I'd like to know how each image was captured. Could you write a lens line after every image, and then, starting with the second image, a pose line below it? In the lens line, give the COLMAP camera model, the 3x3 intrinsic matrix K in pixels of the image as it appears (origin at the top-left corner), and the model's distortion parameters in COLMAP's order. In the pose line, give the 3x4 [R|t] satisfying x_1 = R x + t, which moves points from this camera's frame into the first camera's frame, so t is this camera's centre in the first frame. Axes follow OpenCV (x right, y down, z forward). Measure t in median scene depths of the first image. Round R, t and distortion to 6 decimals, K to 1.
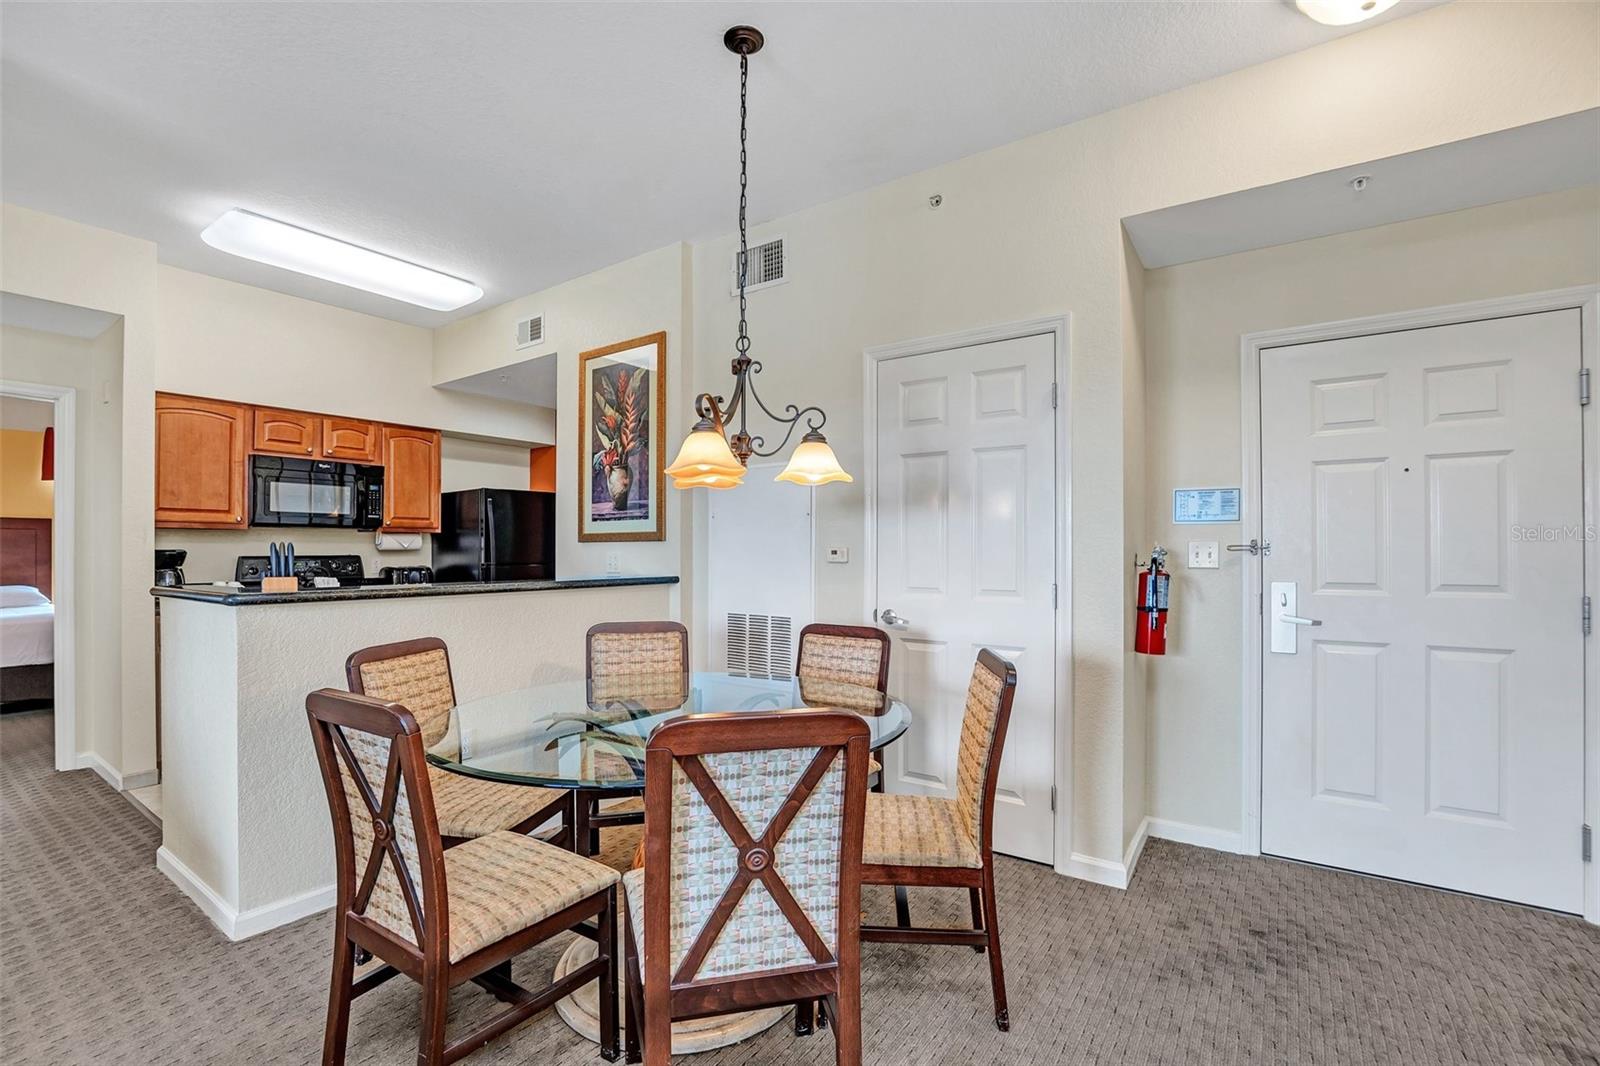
lens RADIAL K [[702.9, 0, 798.2], [0, 702.9, 545.4], [0, 0, 1]] dist [-0.025283, 0.000758]
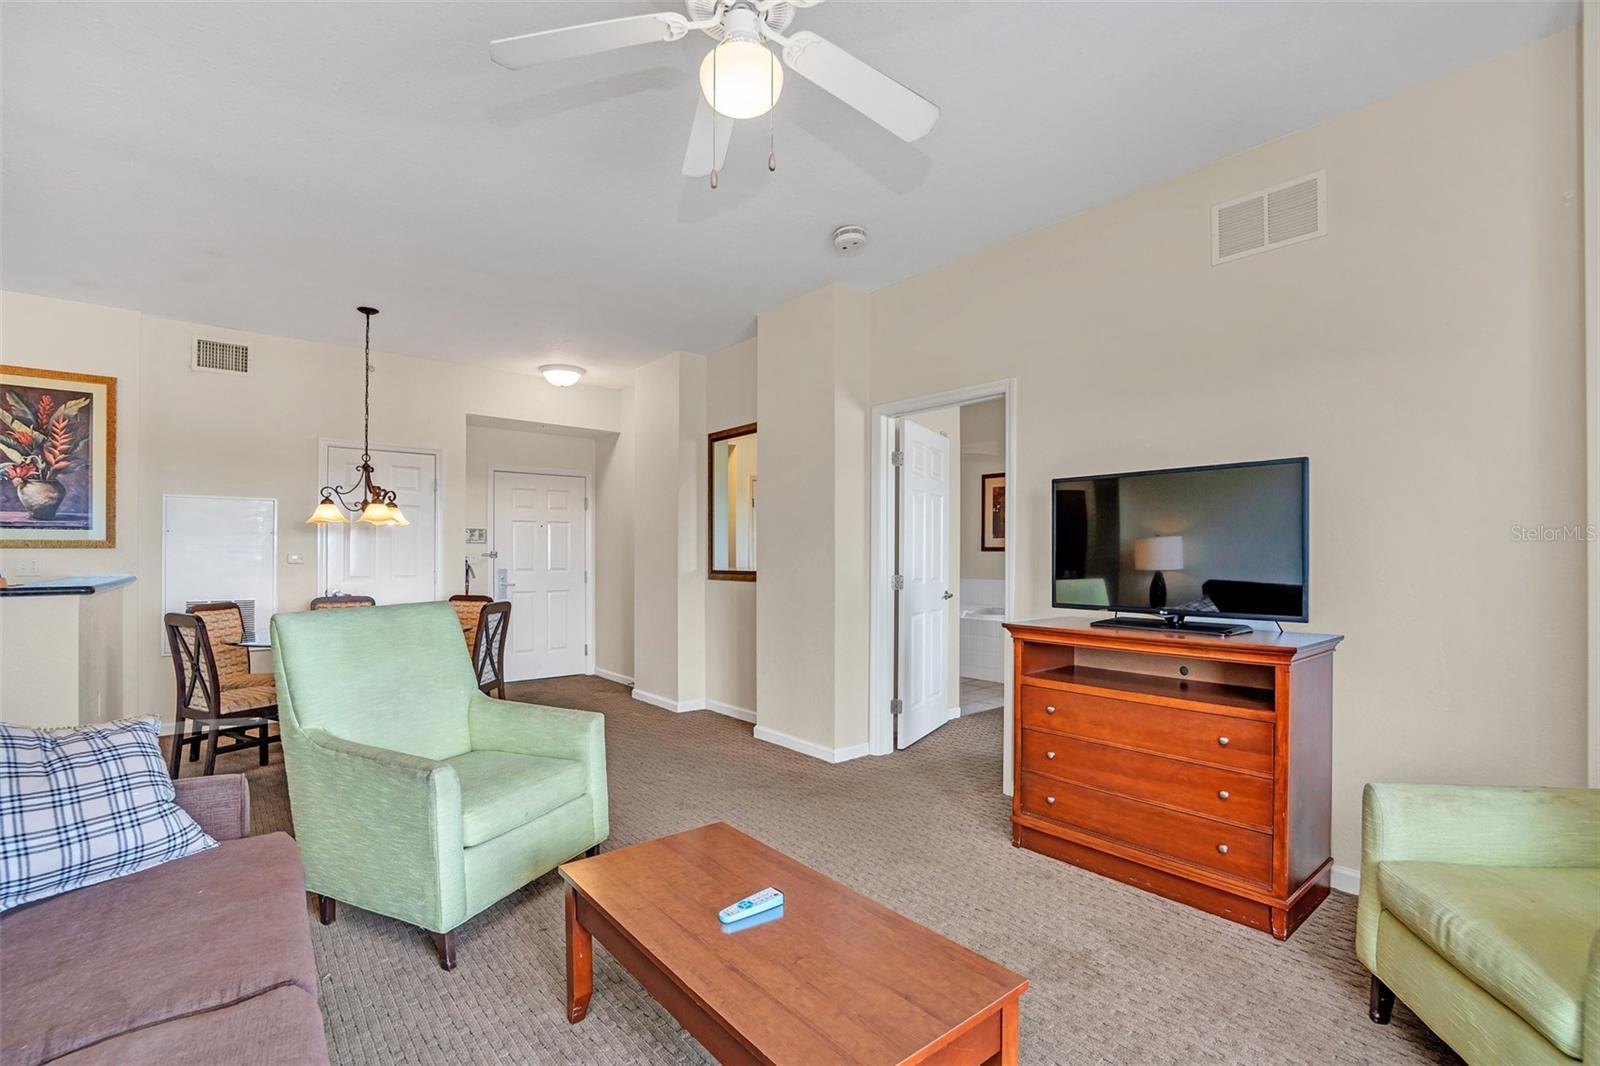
lens RADIAL K [[742.9, 0, 790.7], [0, 742.9, 551.6], [0, 0, 1]] dist [-0.004067, 0.000366]
pose [[0.274839, 0.006585, 0.961468, -1.026815], [-0.007938, 0.999958, -0.004580, -0.003405], [-0.961458, -0.006374, 0.274880, -0.459015]]
